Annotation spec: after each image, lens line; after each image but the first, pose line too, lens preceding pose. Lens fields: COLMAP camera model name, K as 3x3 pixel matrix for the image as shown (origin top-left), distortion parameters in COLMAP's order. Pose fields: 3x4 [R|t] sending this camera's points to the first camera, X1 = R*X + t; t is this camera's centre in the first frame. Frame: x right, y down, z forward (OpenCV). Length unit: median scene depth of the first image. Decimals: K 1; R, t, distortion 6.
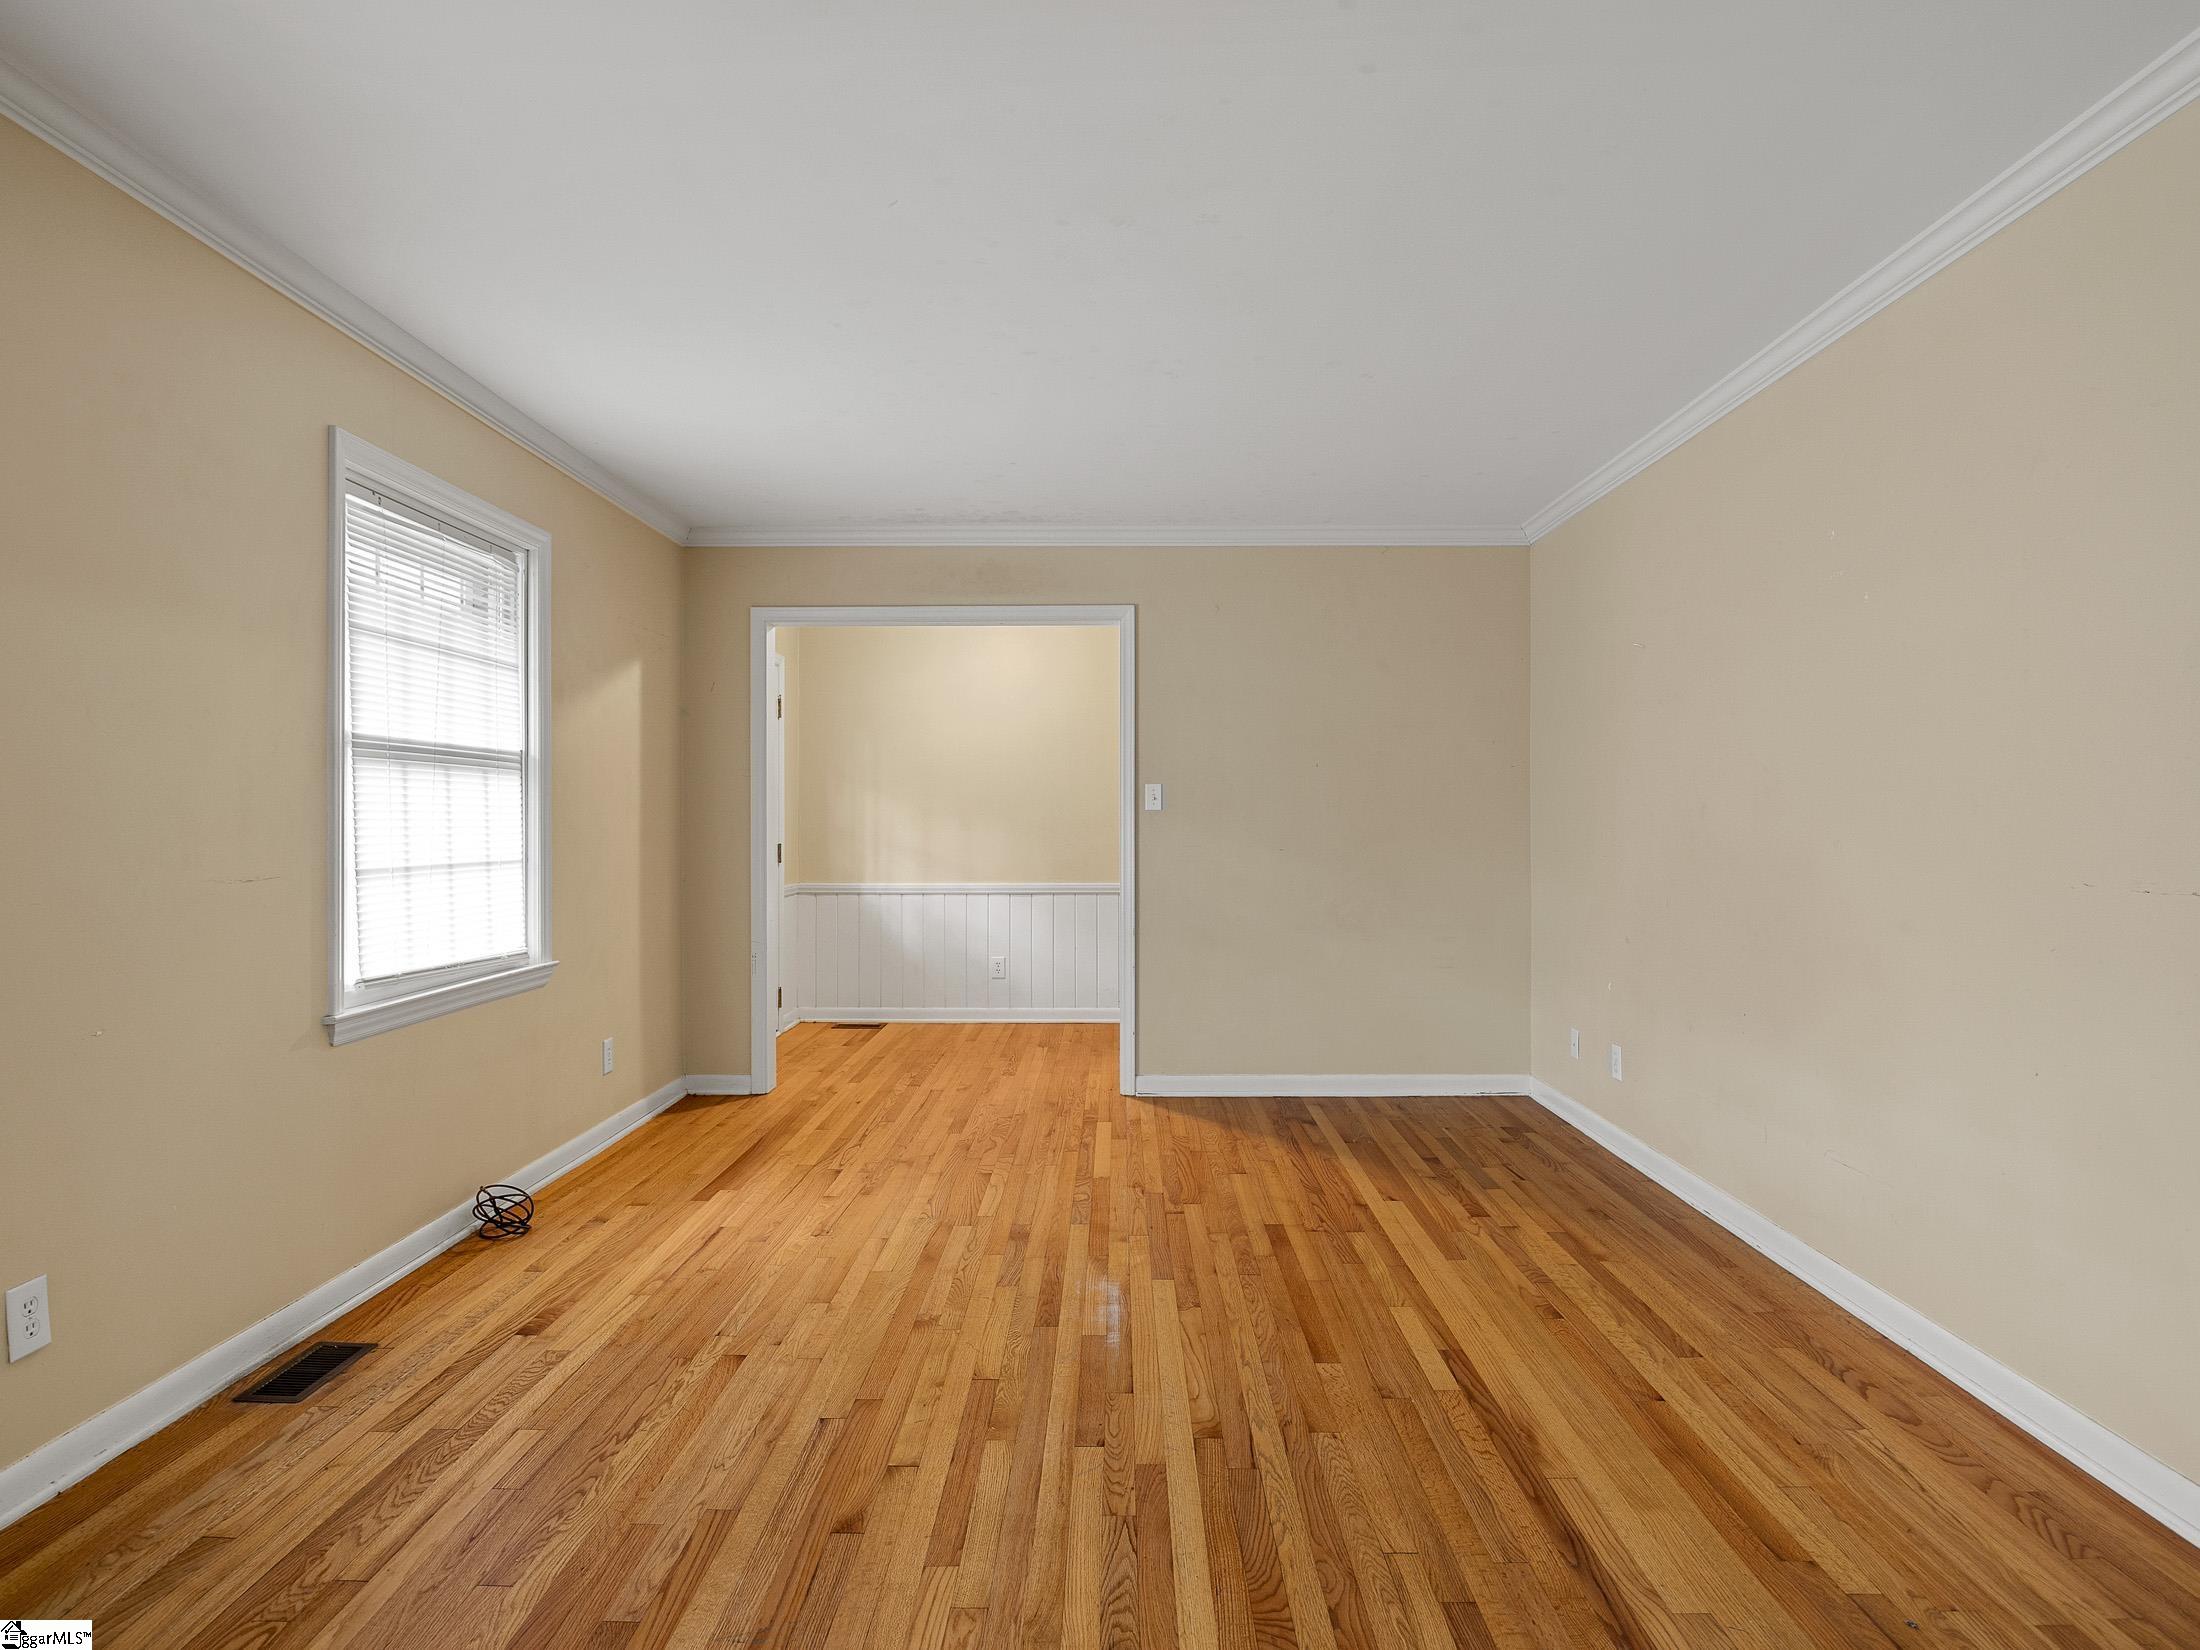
lens RADIAL K [[1207.7, 0, 1110.3], [0, 1207.7, 811.0], [0, 0, 1]] dist [-0.011765, 0.000364]
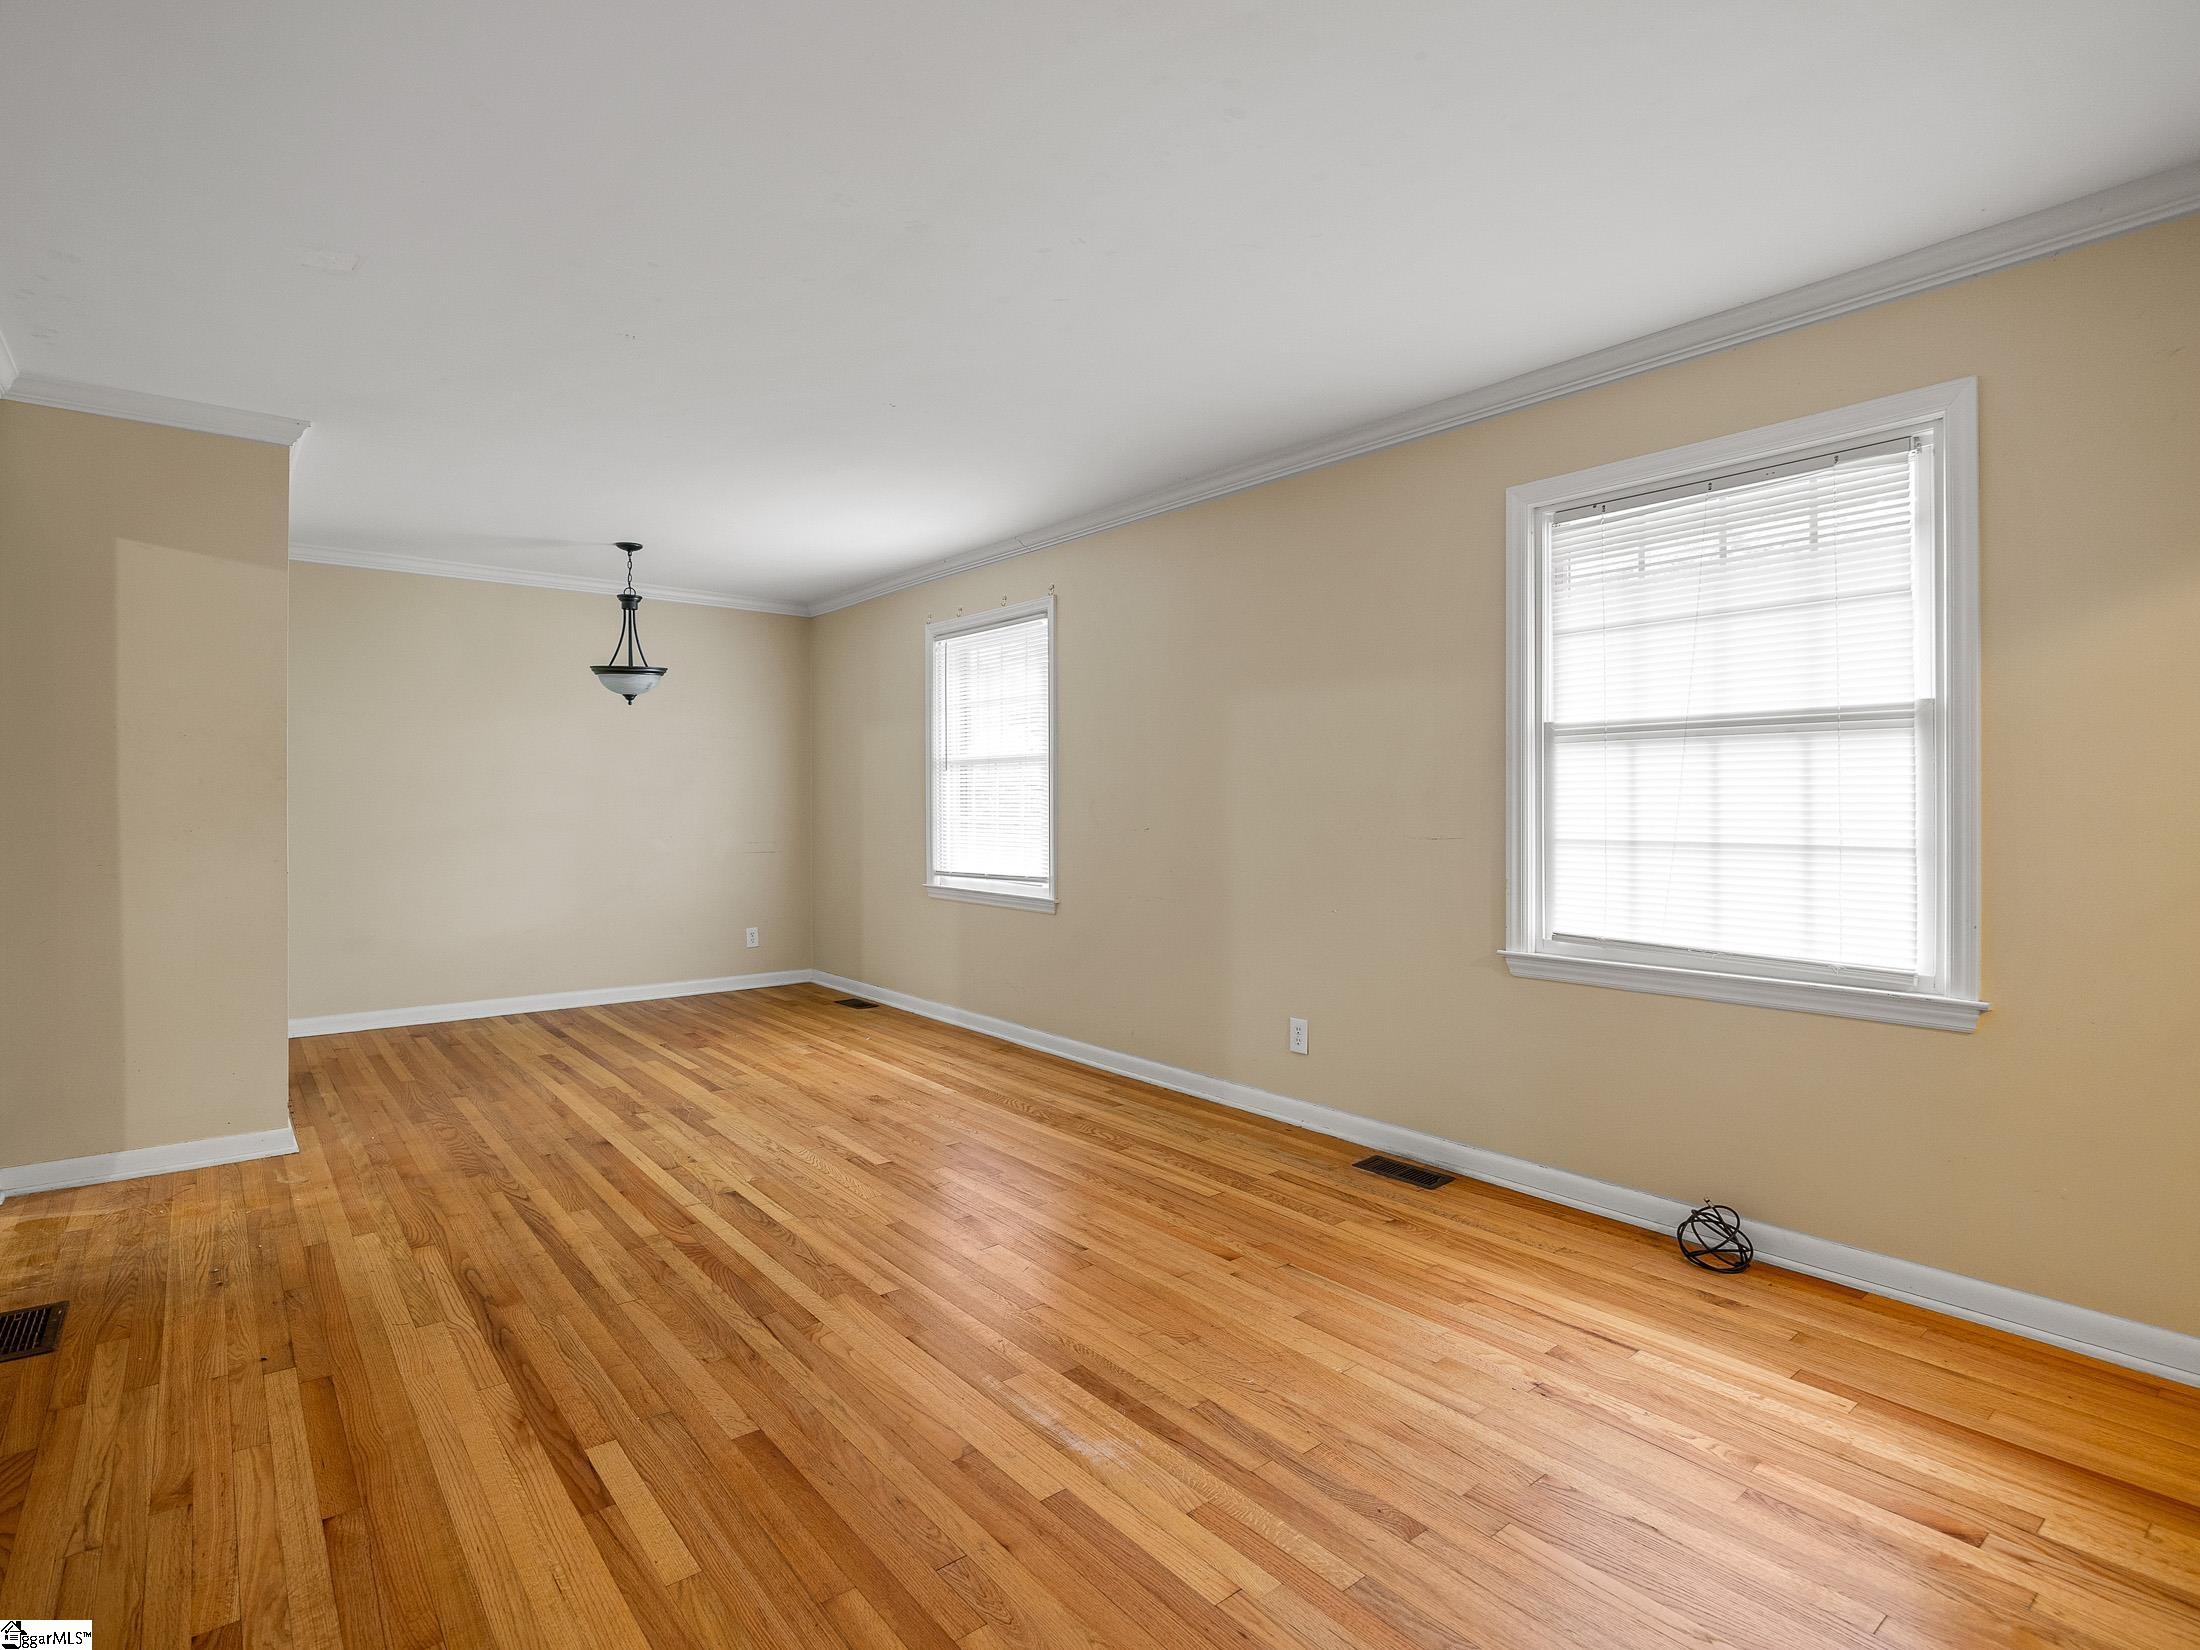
lens RADIAL K [[1067.9, 0, 1042.8], [0, 1067.9, 794.4], [0, 0, 1]] dist [-0.017880, -0.000309]
pose [[-0.779150, -0.000252, -0.626837, 0.432488], [0.009031, 0.999892, -0.011627, 0.012938], [0.626772, -0.014720, -0.779064, 1.527736]]
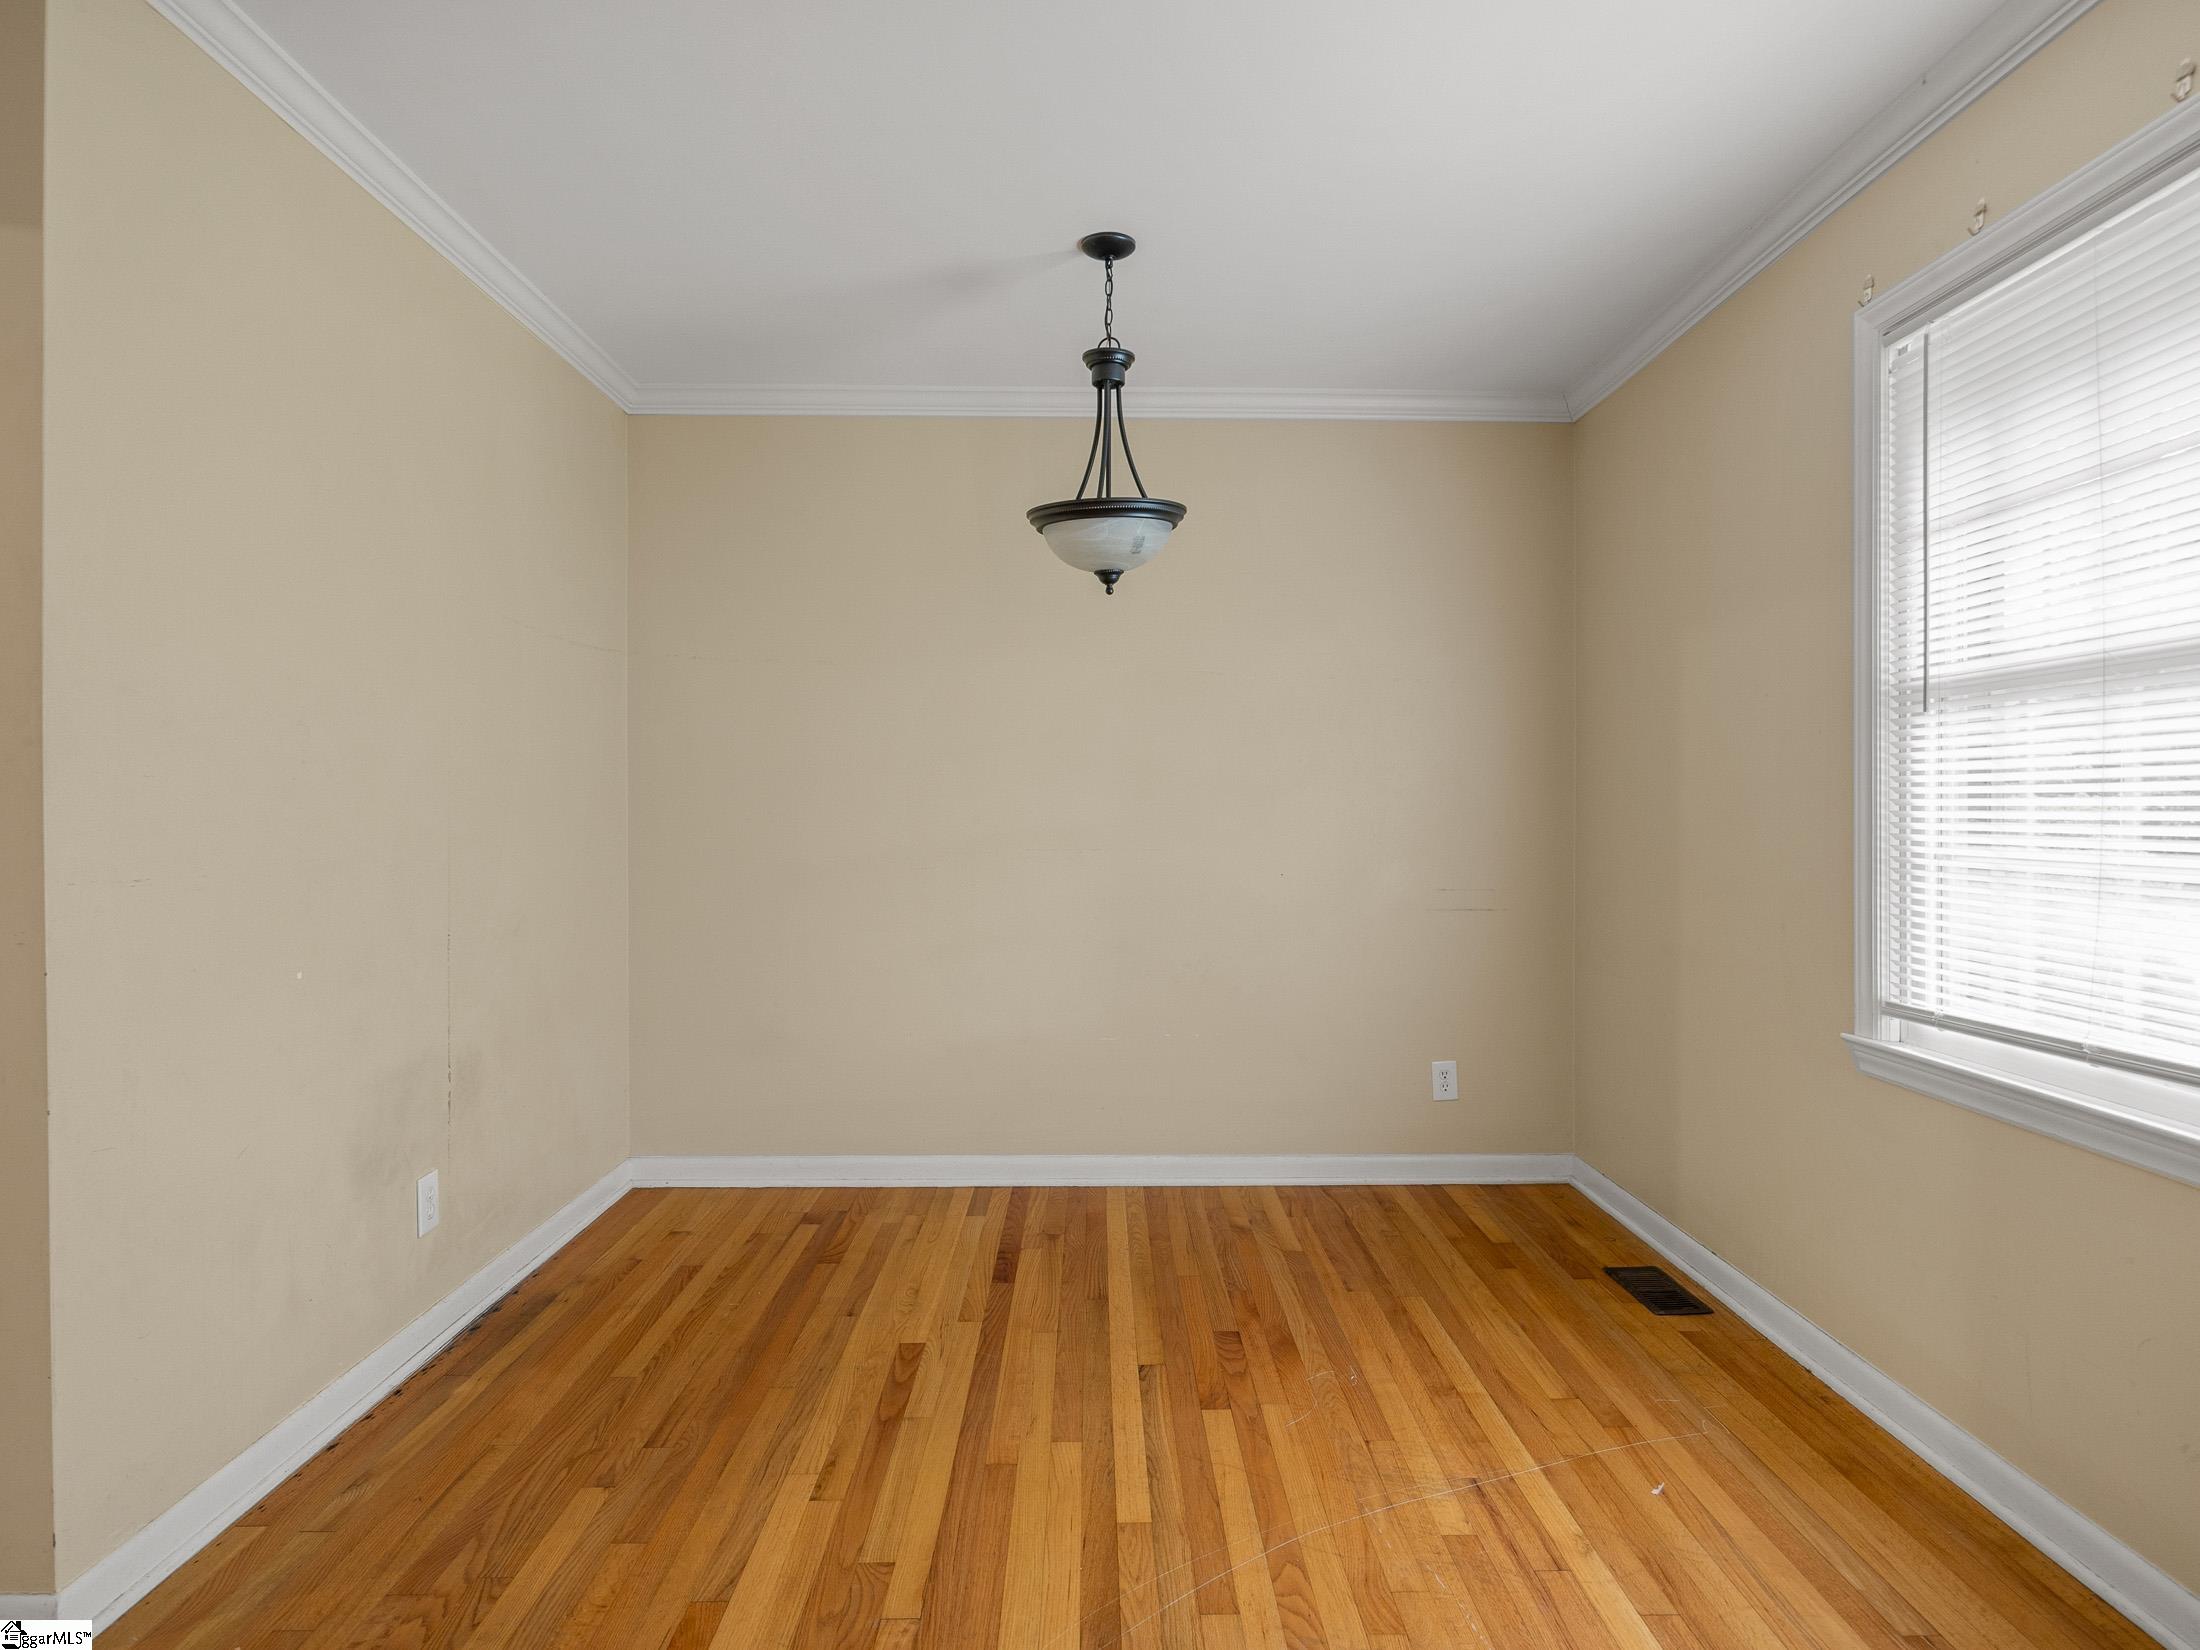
lens RADIAL K [[1219.7, 0, 1134.7], [0, 1219.7, 820.8], [0, 0, 1]] dist [0.000132, 0.000216]
pose [[-0.999089, 0.003038, -0.042569, -0.125544], [0.003017, 0.999995, 0.000549, 0.009796], [0.042570, 0.000420, -0.999093, 0.643118]]
